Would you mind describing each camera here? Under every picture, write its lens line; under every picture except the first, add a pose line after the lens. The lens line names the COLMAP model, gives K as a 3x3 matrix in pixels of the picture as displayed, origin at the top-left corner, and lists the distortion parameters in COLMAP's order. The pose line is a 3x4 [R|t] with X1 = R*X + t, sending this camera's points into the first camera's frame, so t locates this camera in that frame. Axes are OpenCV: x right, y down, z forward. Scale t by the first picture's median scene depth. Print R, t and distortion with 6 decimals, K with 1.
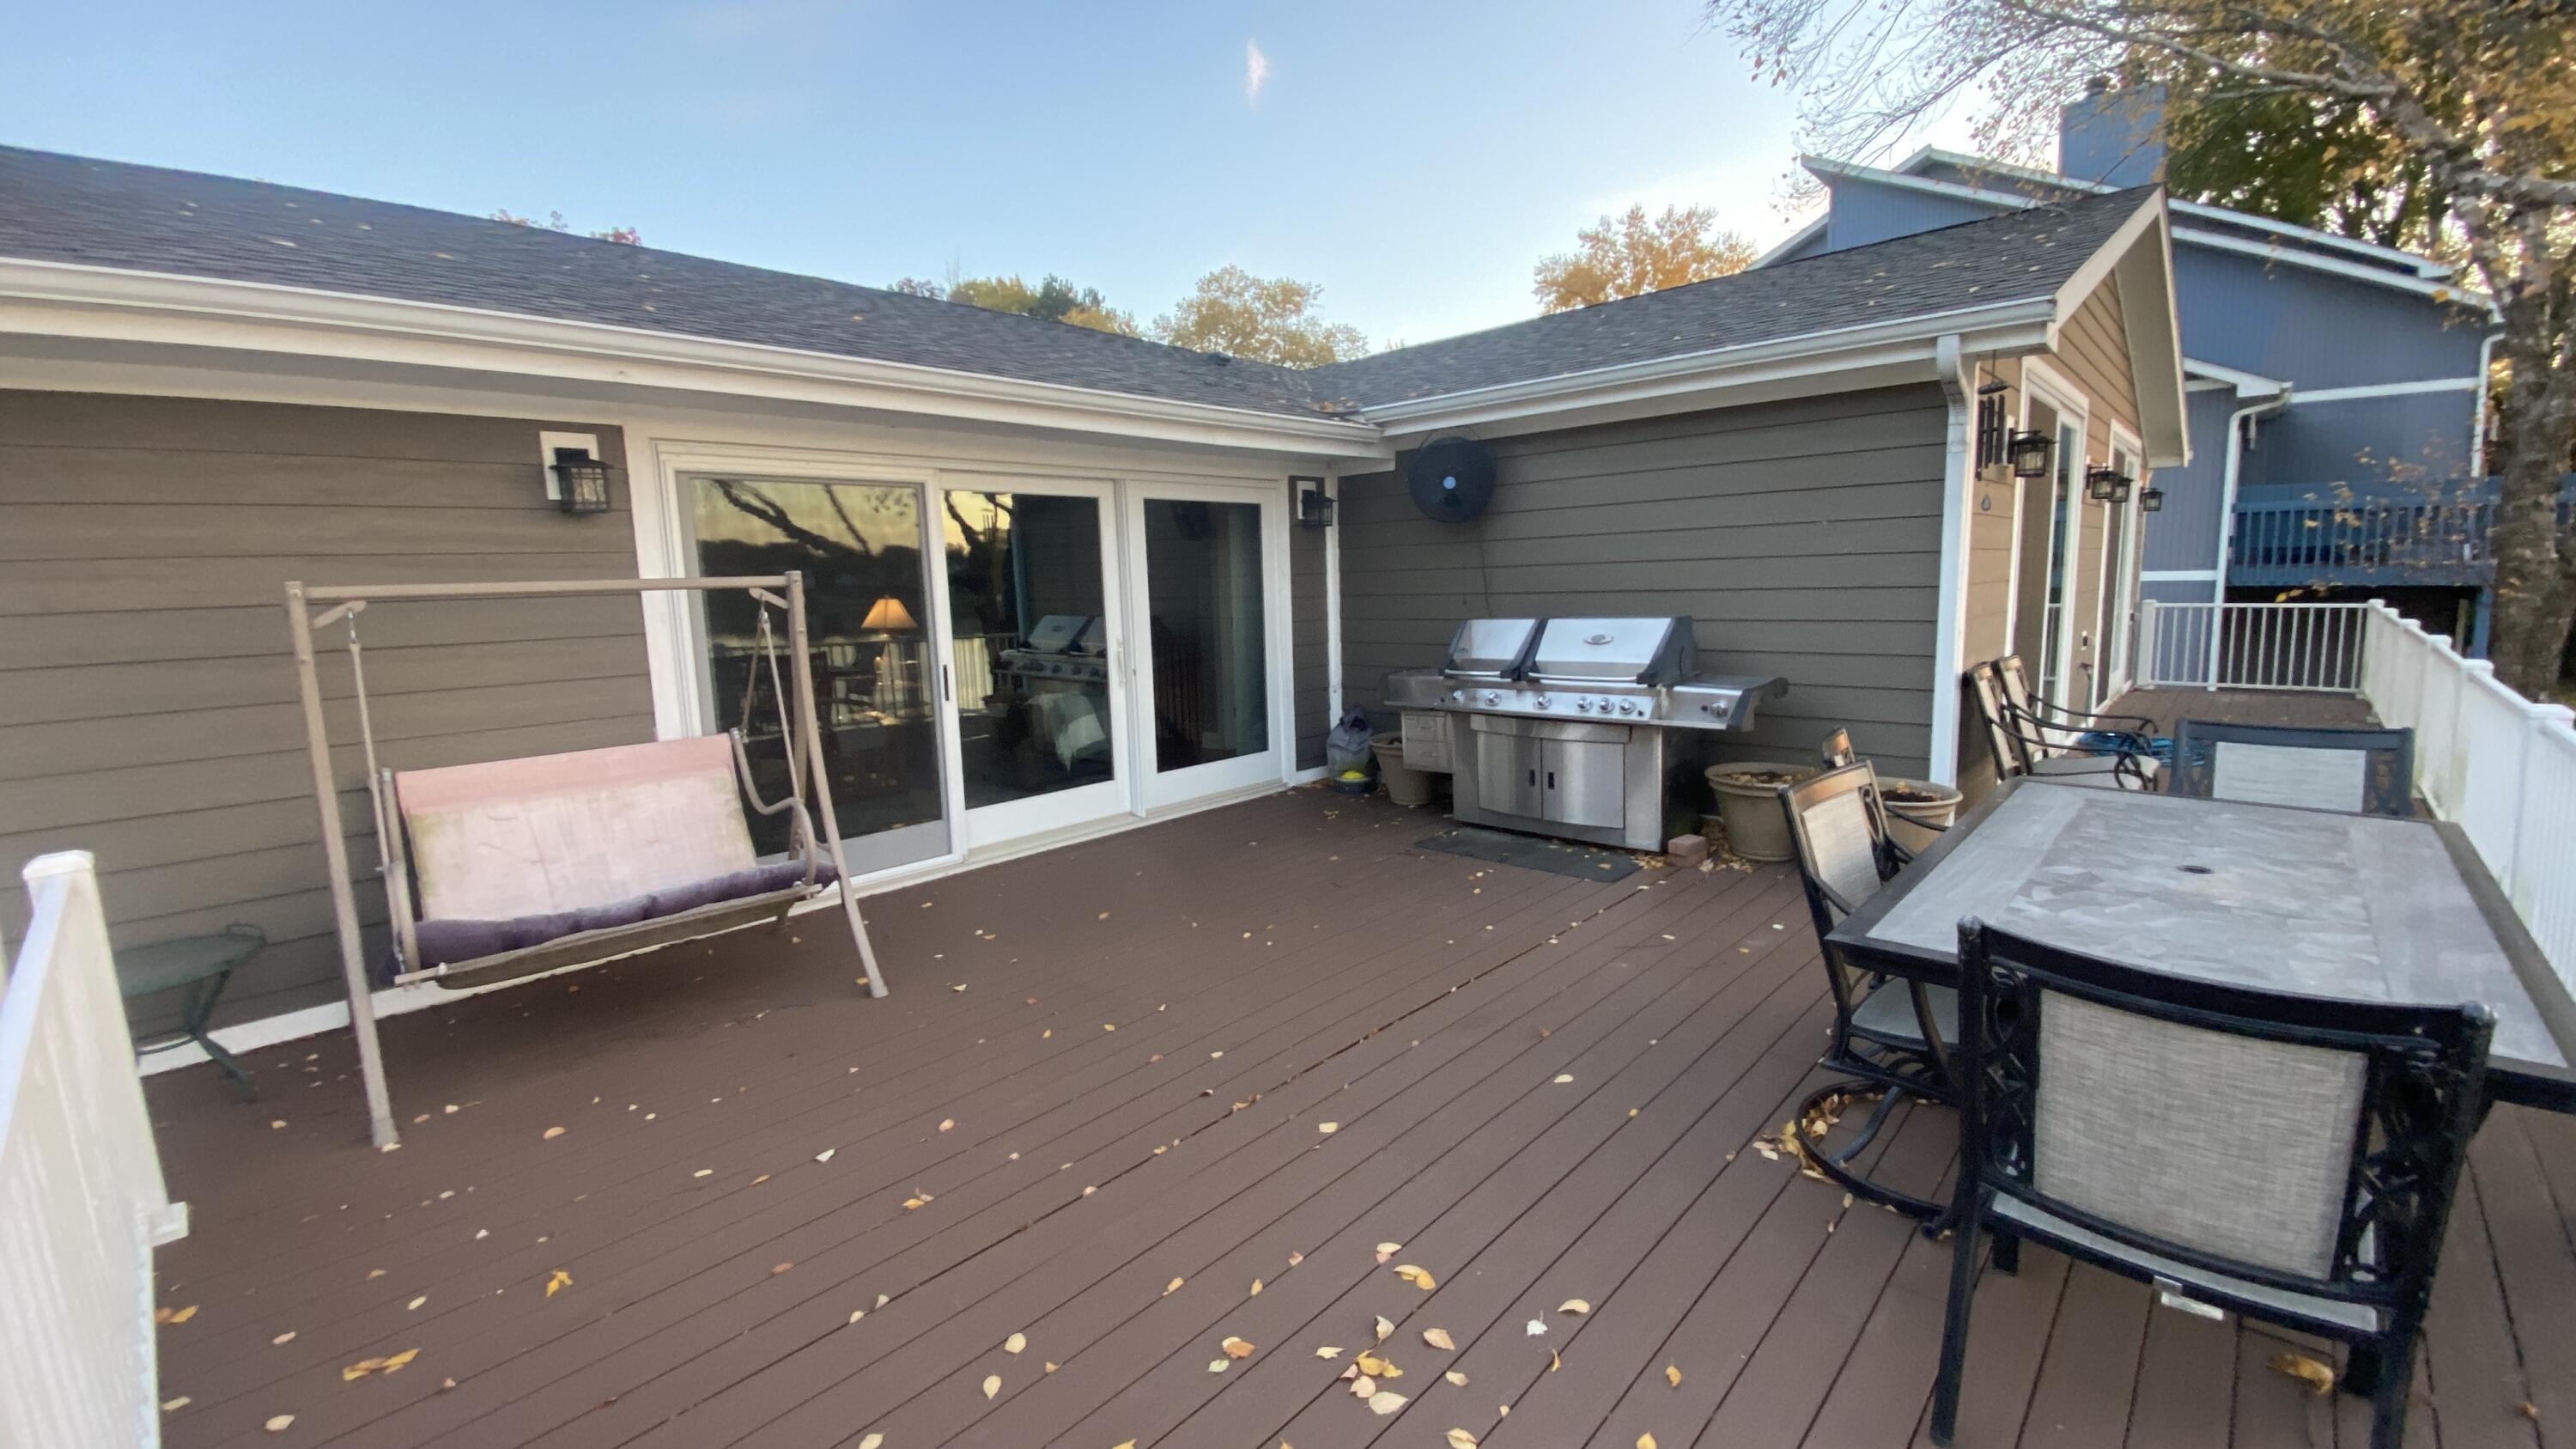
lens RADIAL K [[1047.0, 0, 1290.2], [0, 1047.0, 724.3], [0, 0, 1]] dist [0.036076, -0.027903]
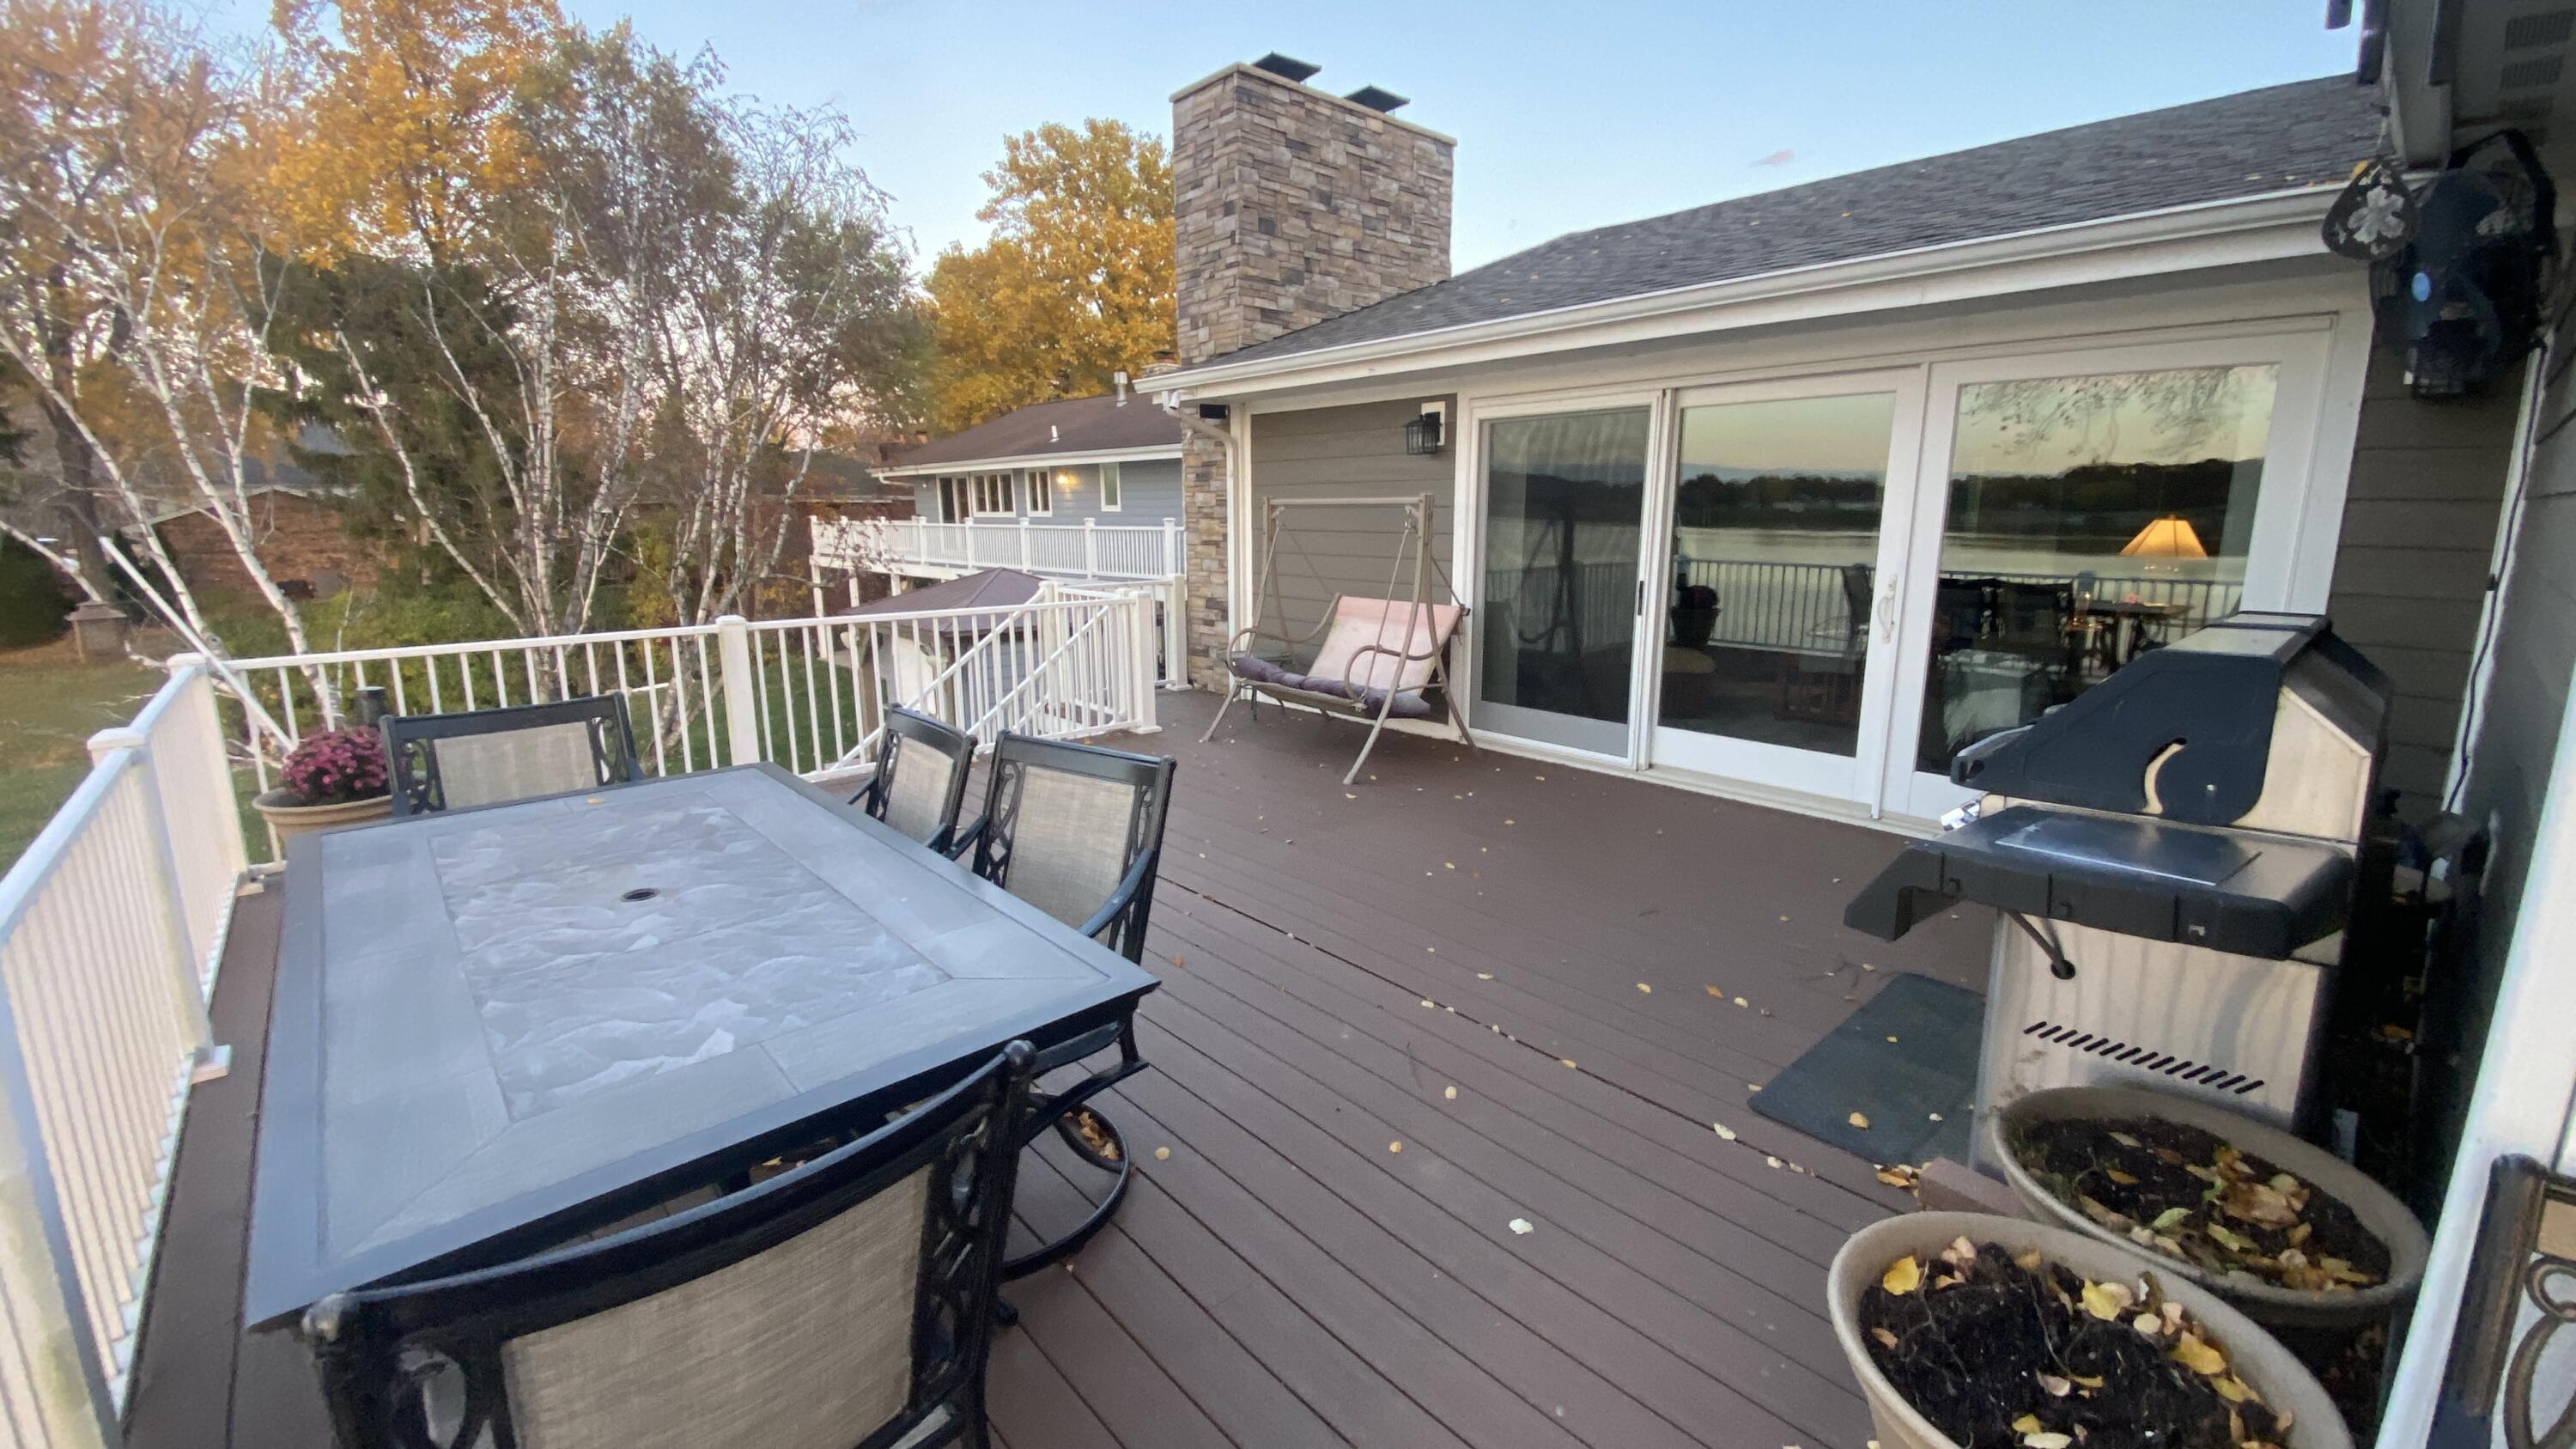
lens RADIAL K [[1047.0, 0, 1290.2], [0, 1047.0, 724.3], [0, 0, 1]] dist [0.036076, -0.027903]
pose [[-0.085962, 0.231841, -0.968948, 0.955546], [-0.136300, 0.960667, 0.241952, -0.158954], [0.986931, 0.152866, -0.050981, 0.916906]]
